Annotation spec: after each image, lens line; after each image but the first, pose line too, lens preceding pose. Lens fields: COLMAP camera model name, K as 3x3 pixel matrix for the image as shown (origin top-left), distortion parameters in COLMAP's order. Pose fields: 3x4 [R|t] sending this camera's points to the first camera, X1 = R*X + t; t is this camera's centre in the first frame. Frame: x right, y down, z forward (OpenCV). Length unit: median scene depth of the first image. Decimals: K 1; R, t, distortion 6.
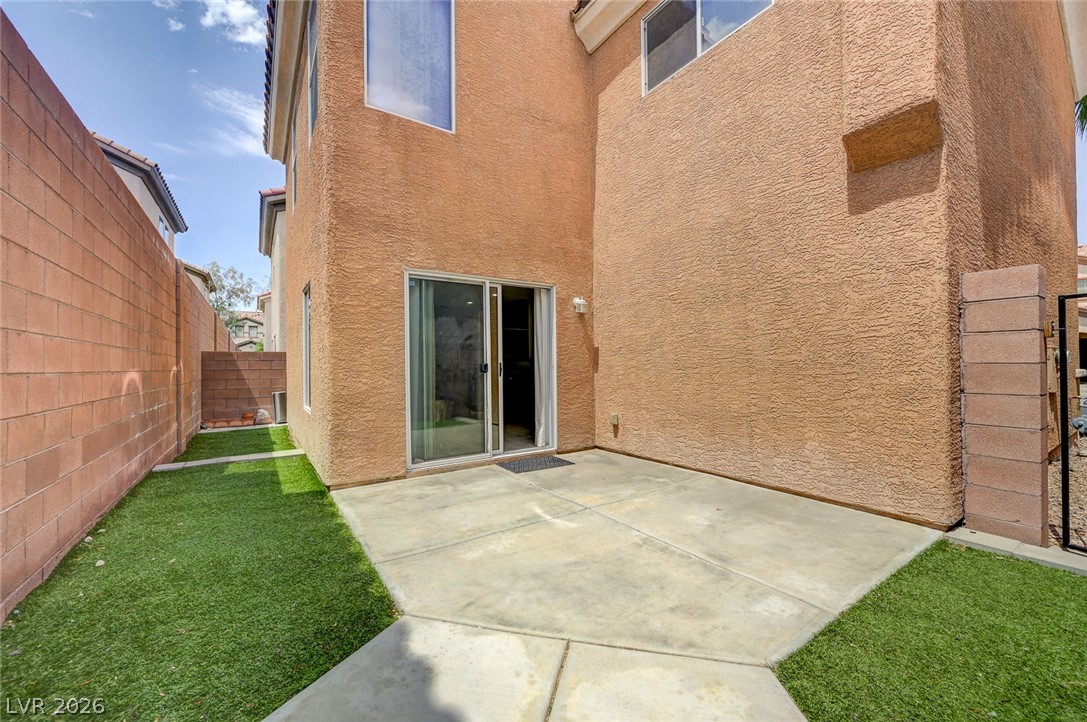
lens RADIAL K [[430.1, 0, 544.6], [0, 430.1, 364.0], [0, 0, 1]] dist [-0.001217, -0.000111]
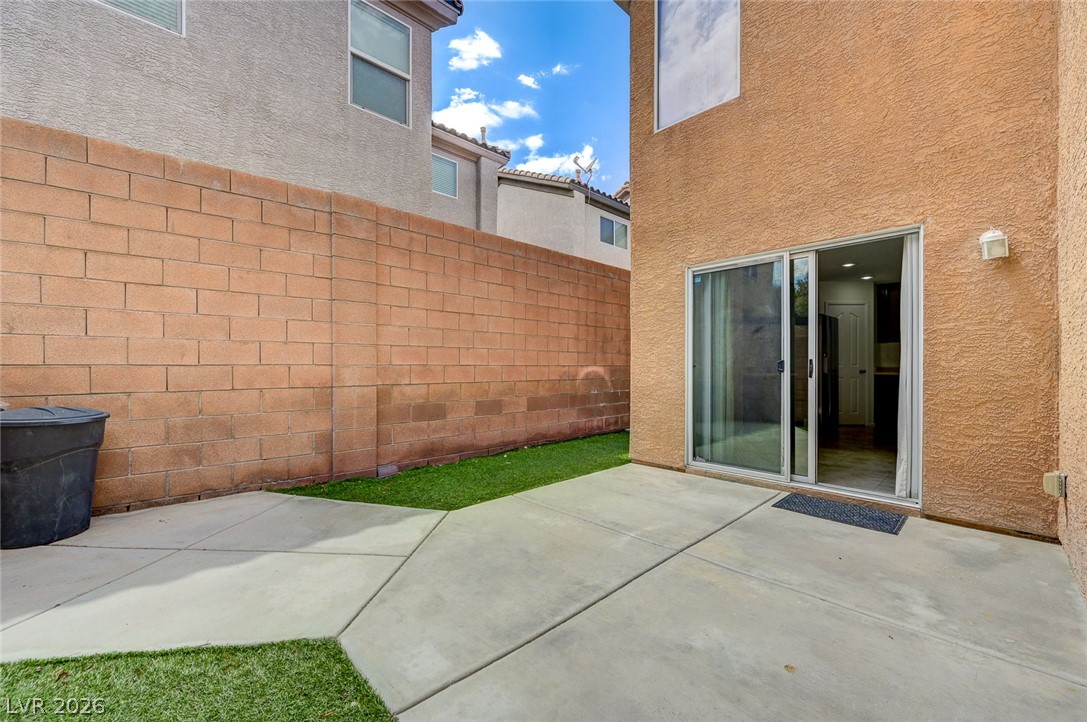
lens RADIAL K [[430.1, 0, 544.6], [0, 430.1, 364.0], [0, 0, 1]] dist [-0.001217, -0.000111]
pose [[0.161603, 0.005910, -0.986838, 0.706842], [0.001266, 0.999980, 0.006196, 0.000826], [0.986855, -0.002251, 0.161593, 0.563933]]
